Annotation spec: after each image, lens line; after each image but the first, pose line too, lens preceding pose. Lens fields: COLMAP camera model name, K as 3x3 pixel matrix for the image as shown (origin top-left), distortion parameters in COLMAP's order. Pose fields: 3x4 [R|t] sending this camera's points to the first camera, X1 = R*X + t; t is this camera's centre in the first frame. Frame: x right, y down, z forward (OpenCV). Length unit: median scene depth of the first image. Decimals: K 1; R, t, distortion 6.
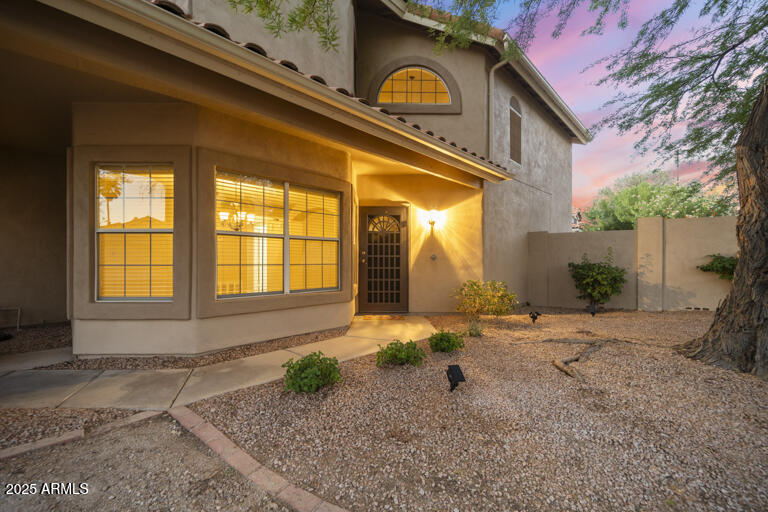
lens RADIAL K [[311.3, 0, 383.8], [0, 311.3, 258.8], [0, 0, 1]] dist [0.000849, -0.000012]
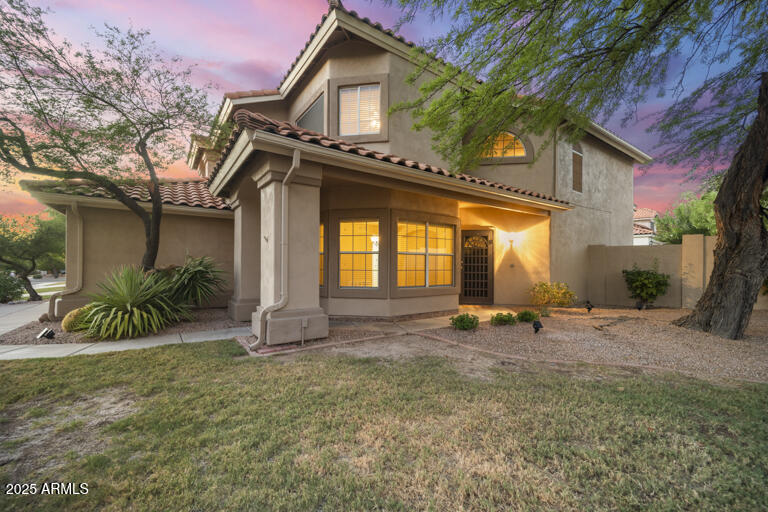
lens RADIAL K [[312.6, 0, 383.1], [0, 312.6, 264.3], [0, 0, 1]] dist [-0.000036, -0.000499]
pose [[0.985020, 0.005191, -0.172363, -0.173083], [-0.004315, 0.999976, 0.005458, -0.015331], [0.172387, -0.004632, 0.985018, -0.496575]]
